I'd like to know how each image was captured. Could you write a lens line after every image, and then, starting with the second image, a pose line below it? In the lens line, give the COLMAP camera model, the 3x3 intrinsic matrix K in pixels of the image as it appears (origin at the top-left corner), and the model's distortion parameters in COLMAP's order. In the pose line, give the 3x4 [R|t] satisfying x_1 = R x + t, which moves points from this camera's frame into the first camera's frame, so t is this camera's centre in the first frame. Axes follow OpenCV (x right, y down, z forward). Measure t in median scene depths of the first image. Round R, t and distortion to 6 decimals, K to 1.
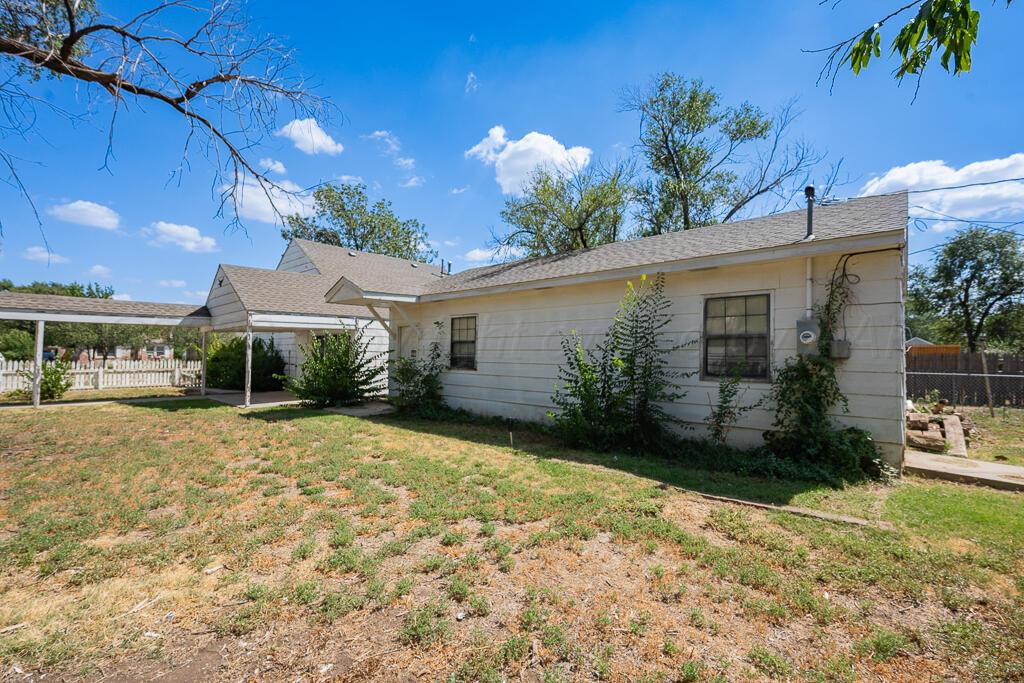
lens RADIAL K [[442.3, 0, 508.2], [0, 442.3, 350.5], [0, 0, 1]] dist [-0.002765, -0.000272]
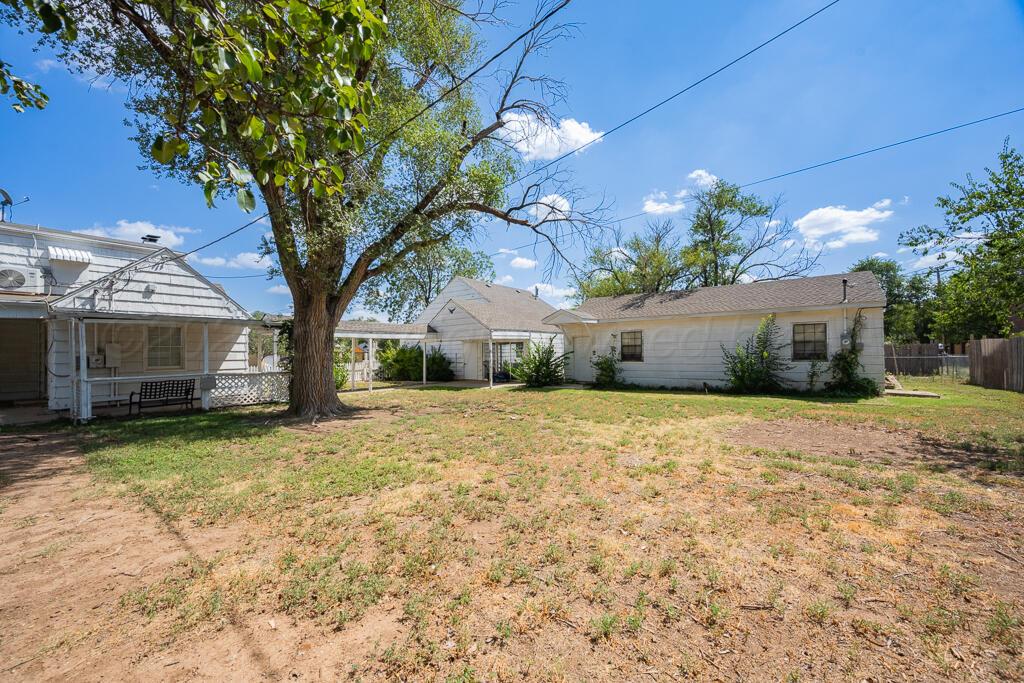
lens RADIAL K [[406.2, 0, 506.8], [0, 406.2, 348.6], [0, 0, 1]] dist [0.001080, -0.000629]
pose [[0.993873, -0.023141, 0.108077, -0.732129], [0.023052, 0.999732, 0.002076, -0.021332], [-0.108096, 0.000428, 0.994140, -0.527568]]
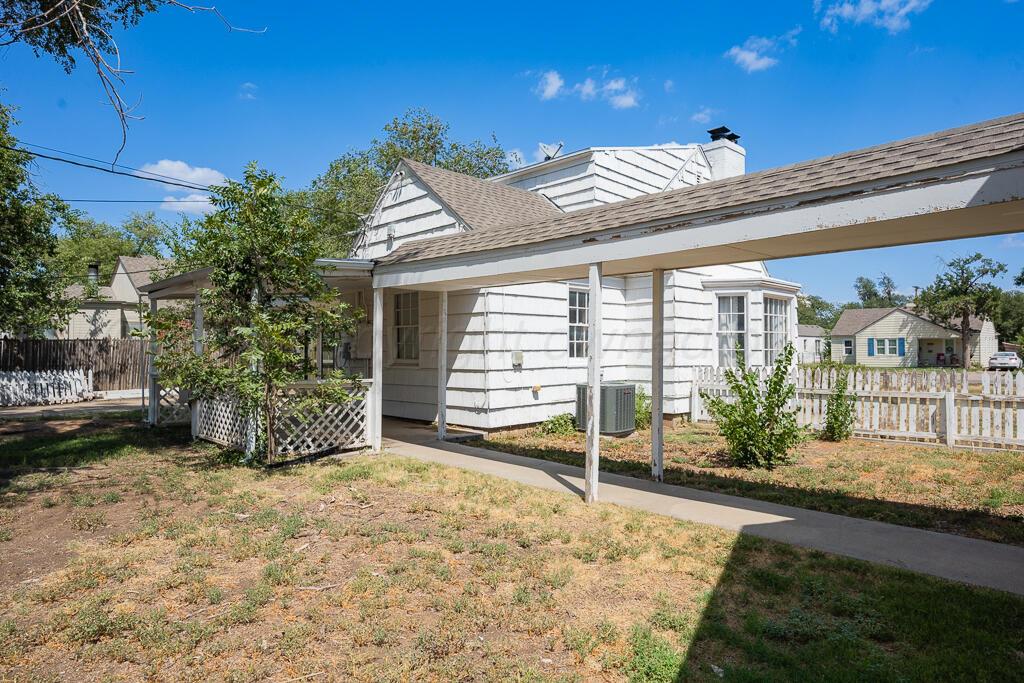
lens RADIAL K [[607.9, 0, 522.5], [0, 607.9, 347.5], [0, 0, 1]] dist [-0.006449, -0.000606]
pose [[-0.046580, -0.016418, -0.998780, -0.559472], [0.013931, 0.999757, -0.017084, 0.010033], [0.998817, -0.014710, -0.046340, 0.975882]]
